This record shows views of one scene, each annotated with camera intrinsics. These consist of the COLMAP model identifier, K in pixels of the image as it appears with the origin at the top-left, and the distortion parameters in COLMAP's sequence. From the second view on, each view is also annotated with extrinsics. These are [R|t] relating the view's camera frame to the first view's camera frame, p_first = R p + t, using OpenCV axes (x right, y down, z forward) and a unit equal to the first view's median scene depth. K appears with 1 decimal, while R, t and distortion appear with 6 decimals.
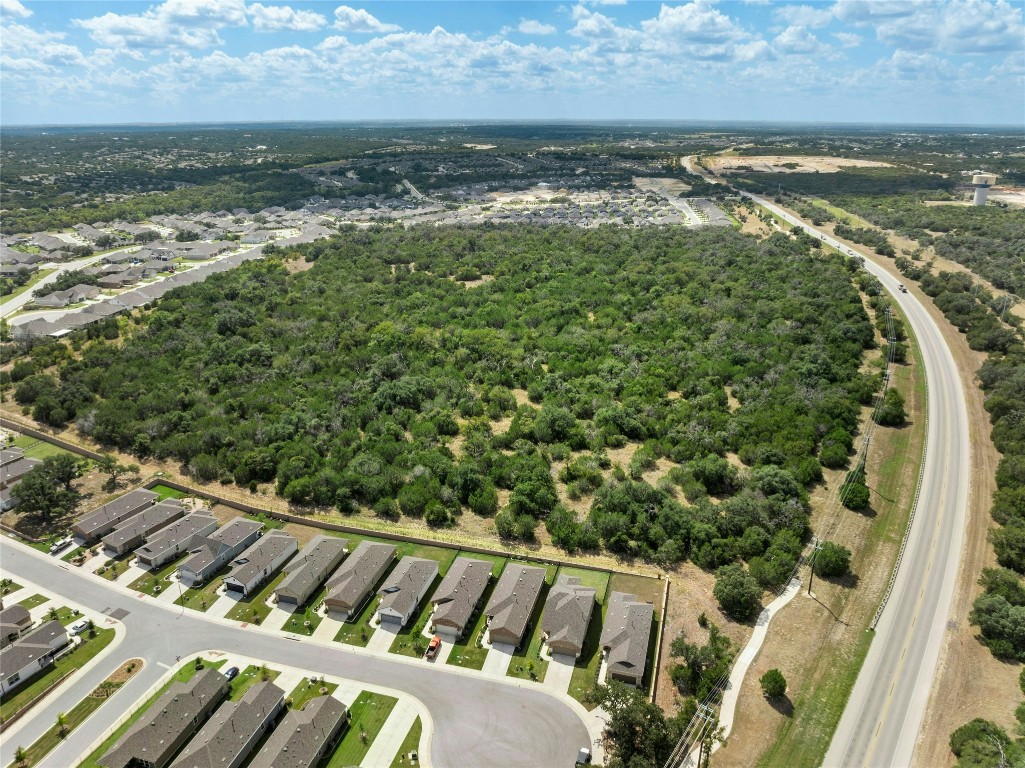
lens RADIAL K [[735.0, 0, 504.2], [0, 735.0, 383.5], [0, 0, 1]] dist [-0.024953, -0.001600]
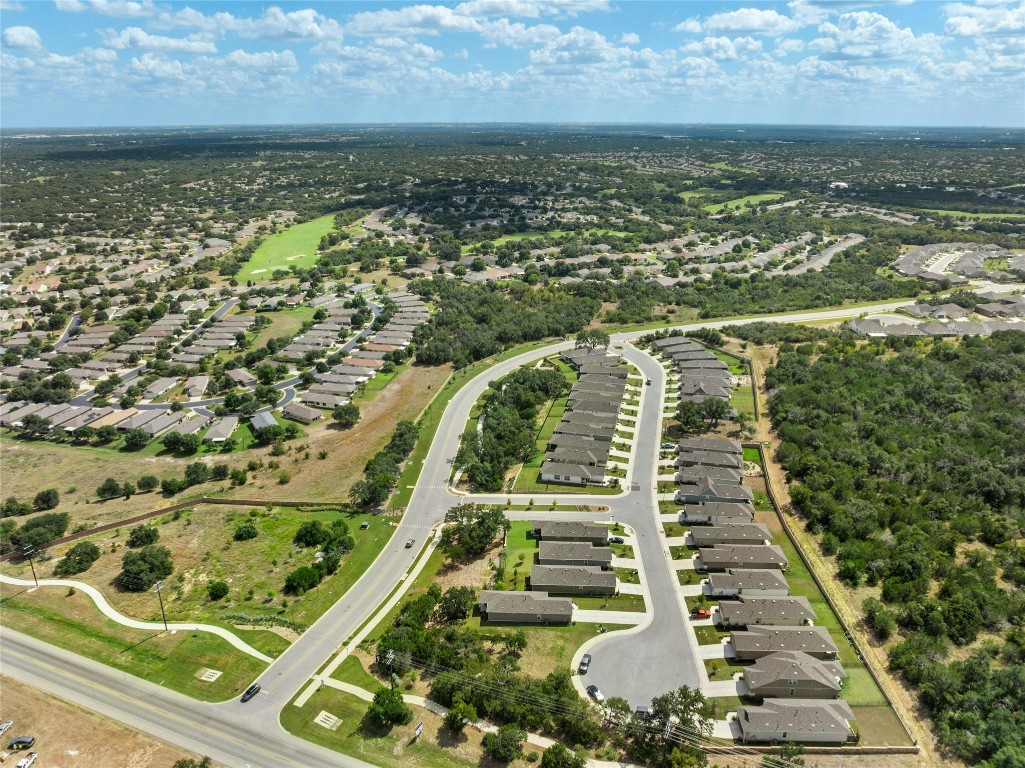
lens RADIAL K [[735.0, 0, 504.2], [0, 735.0, 383.5], [0, 0, 1]] dist [-0.024953, -0.001600]
pose [[0.239427, 0.340353, -0.909305, 0.746332], [-0.335993, 0.907723, 0.251291, -0.188434], [0.910925, 0.245354, 0.331690, 0.139325]]
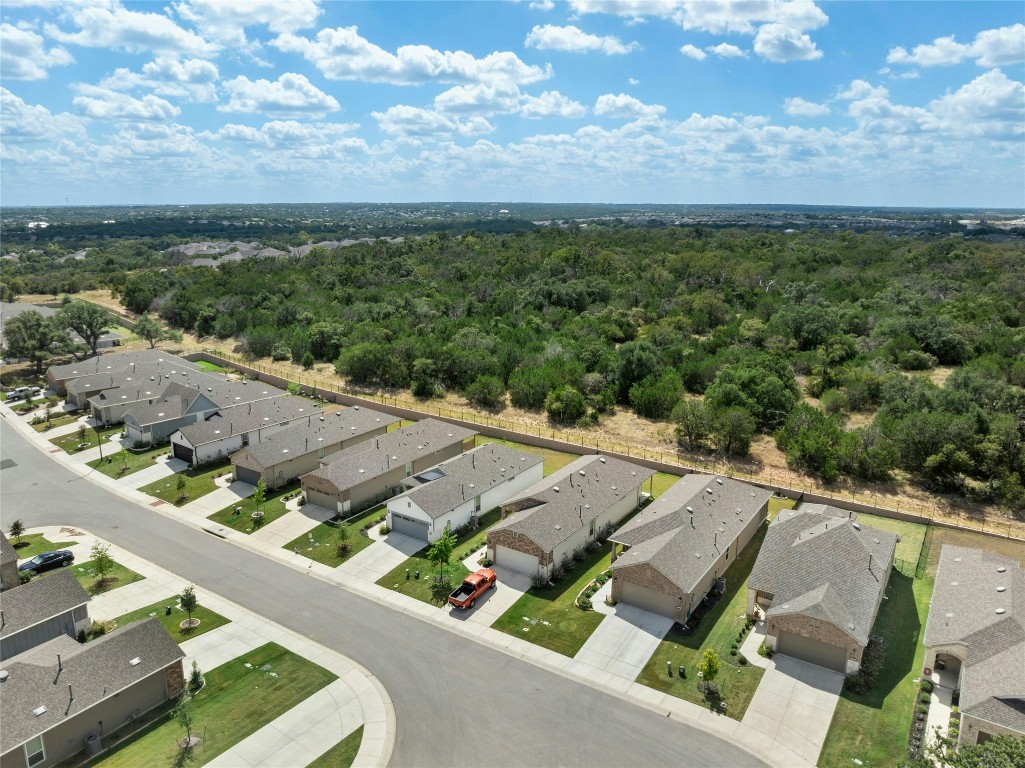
lens RADIAL K [[735.0, 0, 504.2], [0, 735.0, 383.5], [0, 0, 1]] dist [-0.024953, -0.001600]
pose [[0.950432, 0.078321, -0.300908, 0.031690], [-0.110582, 0.989628, -0.091695, 0.246570], [0.290605, 0.120425, 0.949235, 0.521502]]
